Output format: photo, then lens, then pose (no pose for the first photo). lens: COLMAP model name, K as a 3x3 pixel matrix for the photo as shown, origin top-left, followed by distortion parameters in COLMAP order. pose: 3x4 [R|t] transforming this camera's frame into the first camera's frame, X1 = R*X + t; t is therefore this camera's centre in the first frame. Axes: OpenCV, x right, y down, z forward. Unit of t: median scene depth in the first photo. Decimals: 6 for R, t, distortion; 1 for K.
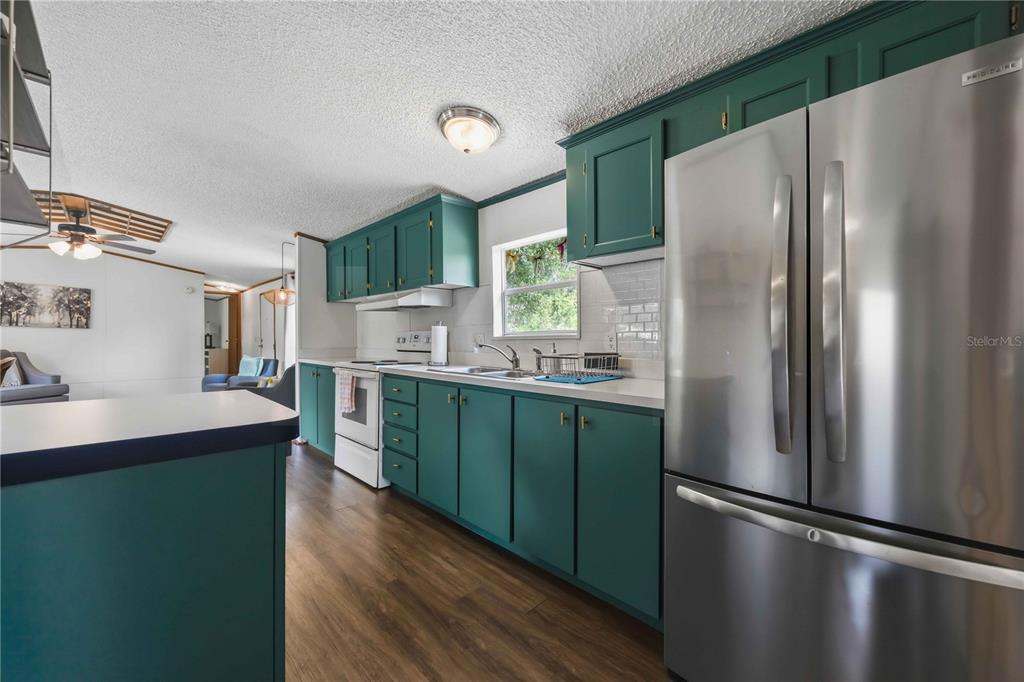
lens RADIAL K [[387.7, 0, 506.7], [0, 387.7, 344.1], [0, 0, 1]] dist [-0.005722, -0.000497]
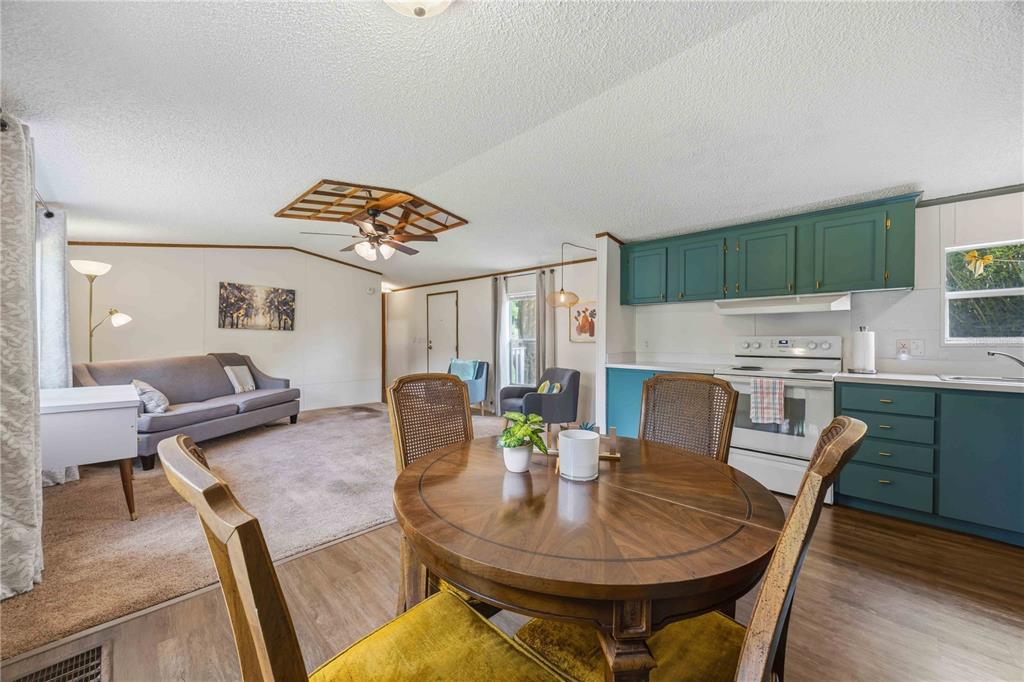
lens RADIAL K [[387.7, 0, 509.8], [0, 387.7, 341.2], [0, 0, 1]] dist [-0.005722, -0.000497]
pose [[0.999999, -0.001289, 0.000931, -0.564715], [0.001288, 0.999999, 0.001069, -0.014430], [-0.000932, -0.001068, 0.999999, 0.026347]]
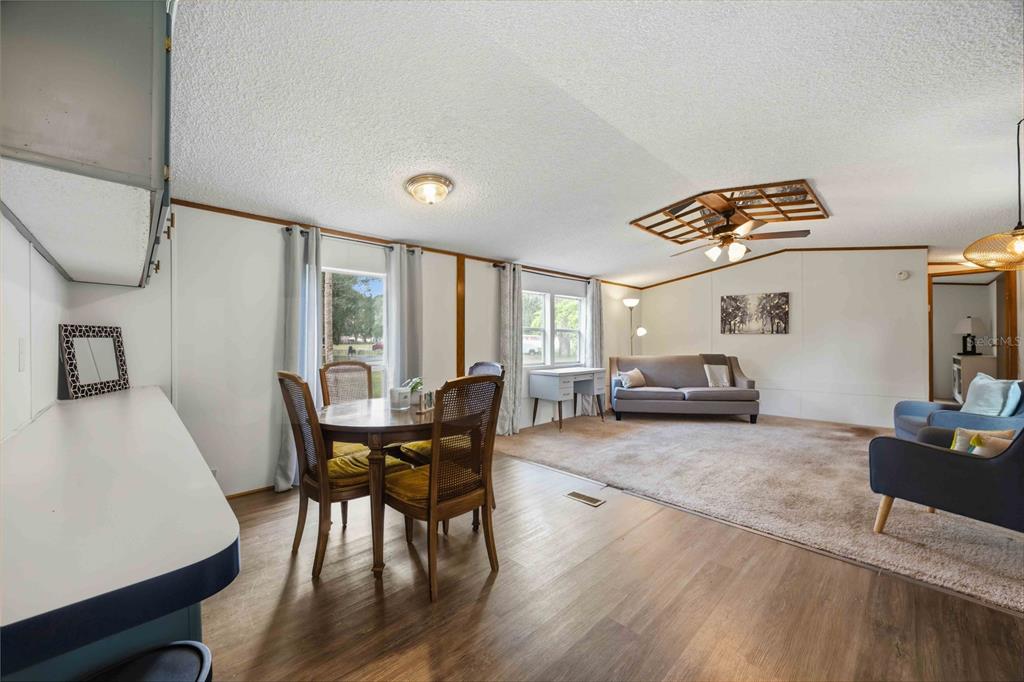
lens RADIAL K [[387.7, 0, 514.1], [0, 387.7, 344.6], [0, 0, 1]] dist [-0.005722, -0.000497]
pose [[-0.025560, -0.000698, -0.999673, -0.115385], [0.000697, 1.000000, -0.000716, -0.013747], [0.999673, -0.000715, -0.025559, 0.362455]]
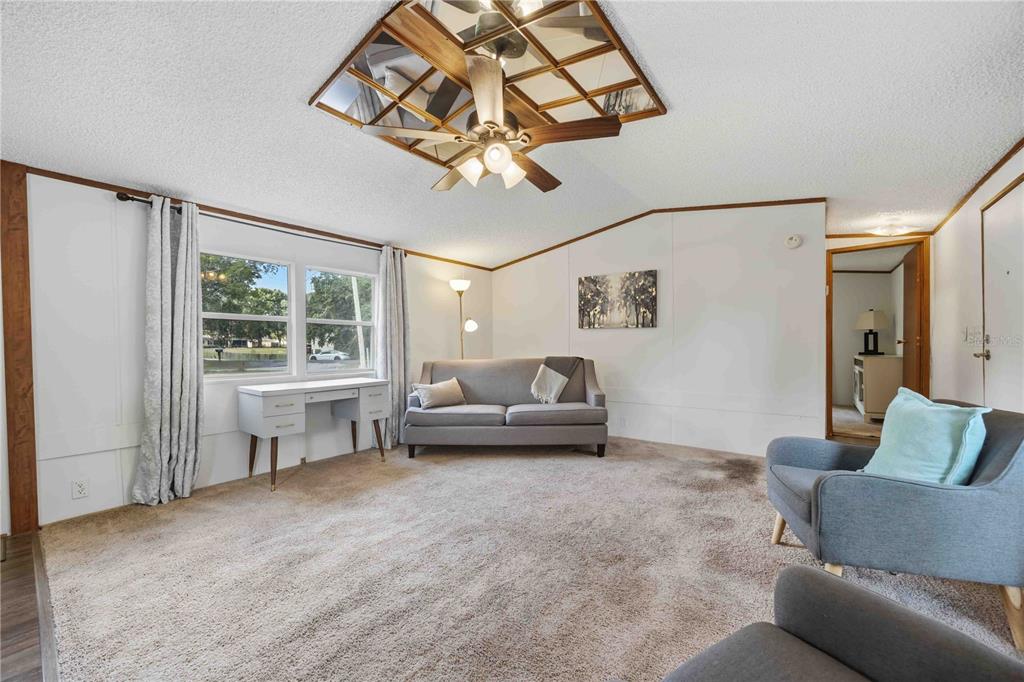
lens RADIAL K [[387.7, 0, 518.2], [0, 387.7, 352.8], [0, 0, 1]] dist [-0.005722, -0.000497]
pose [[0.112363, 0.011673, -0.993599, -0.439014], [0.005527, 0.999908, 0.012373, -0.004786], [0.993652, -0.006882, 0.112289, 0.706881]]
